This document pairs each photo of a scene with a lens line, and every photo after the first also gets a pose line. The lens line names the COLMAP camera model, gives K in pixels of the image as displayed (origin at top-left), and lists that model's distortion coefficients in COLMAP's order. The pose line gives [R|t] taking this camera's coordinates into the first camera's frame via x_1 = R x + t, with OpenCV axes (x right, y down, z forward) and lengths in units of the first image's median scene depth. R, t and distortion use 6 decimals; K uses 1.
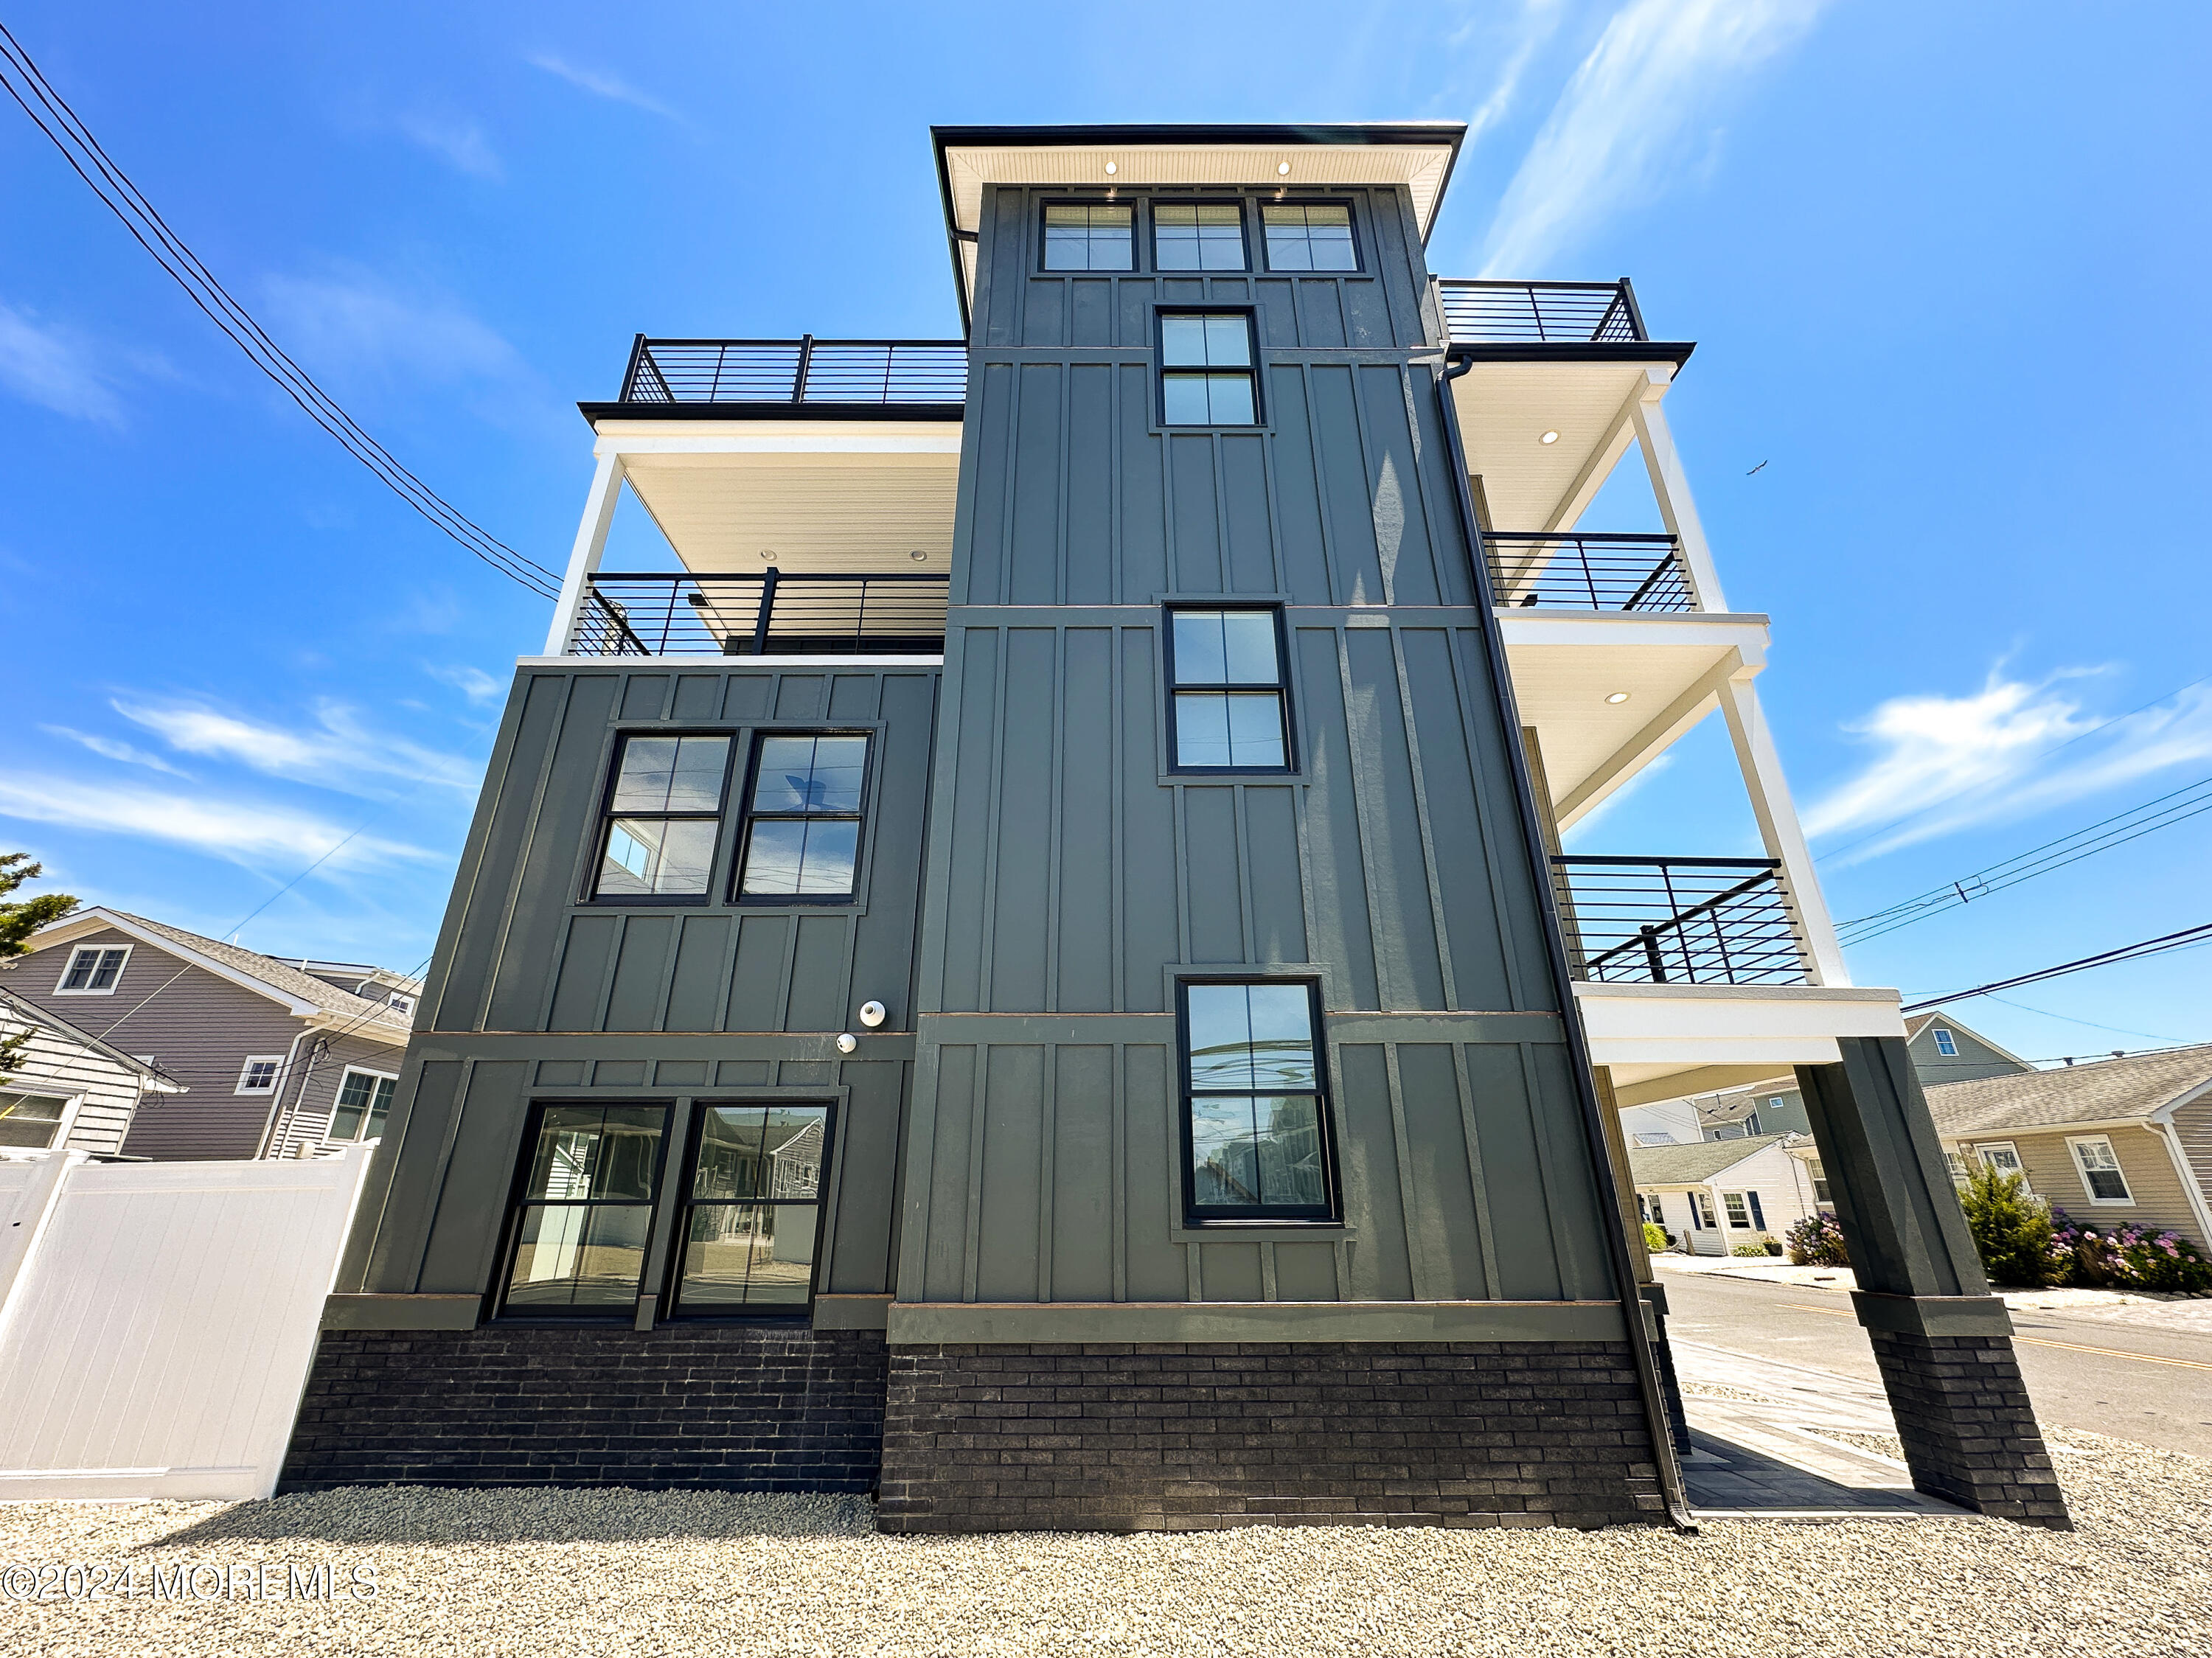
lens RADIAL K [[885.2, 0, 1106.0], [0, 885.2, 829.0], [0, 0, 1]] dist [-0.003253, 0.000568]
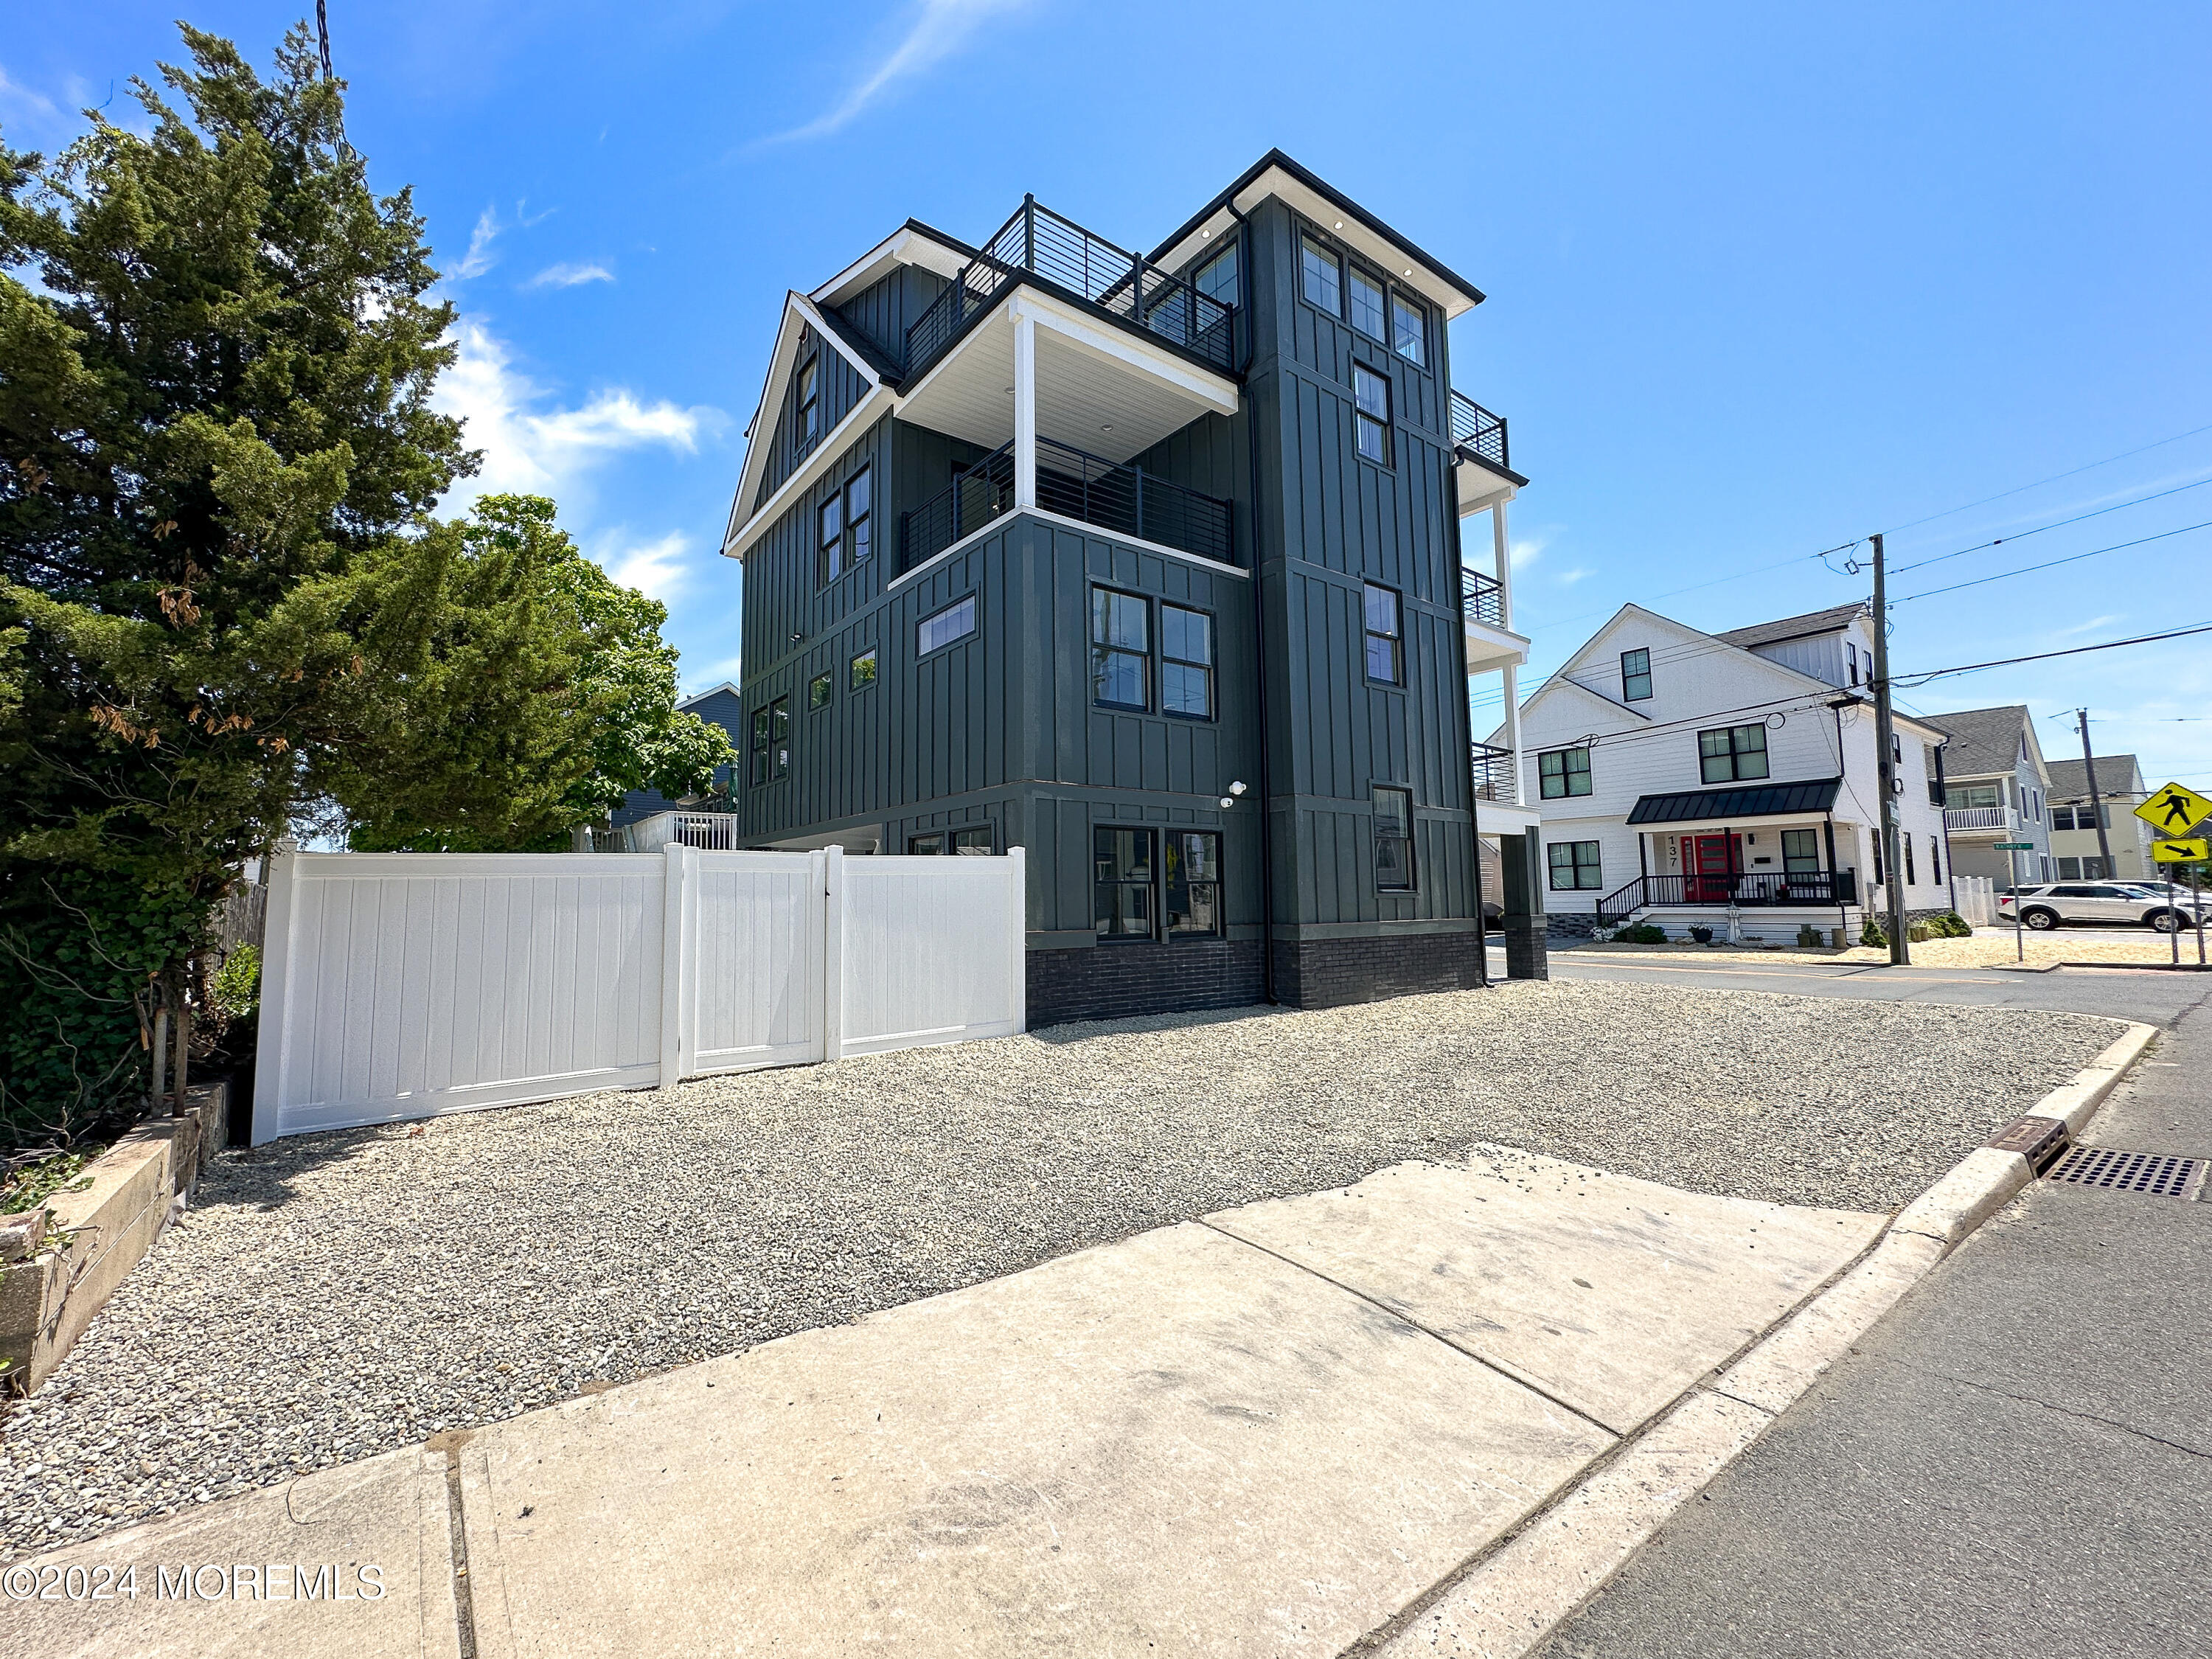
lens RADIAL K [[885.2, 0, 1106.0], [0, 885.2, 829.5], [0, 0, 1]] dist [-0.003253, 0.000568]
pose [[0.802964, 0.043758, 0.594420, -1.668307], [-0.213890, 0.952028, 0.218847, -0.057587], [-0.556328, -0.302867, 0.773803, -0.315879]]
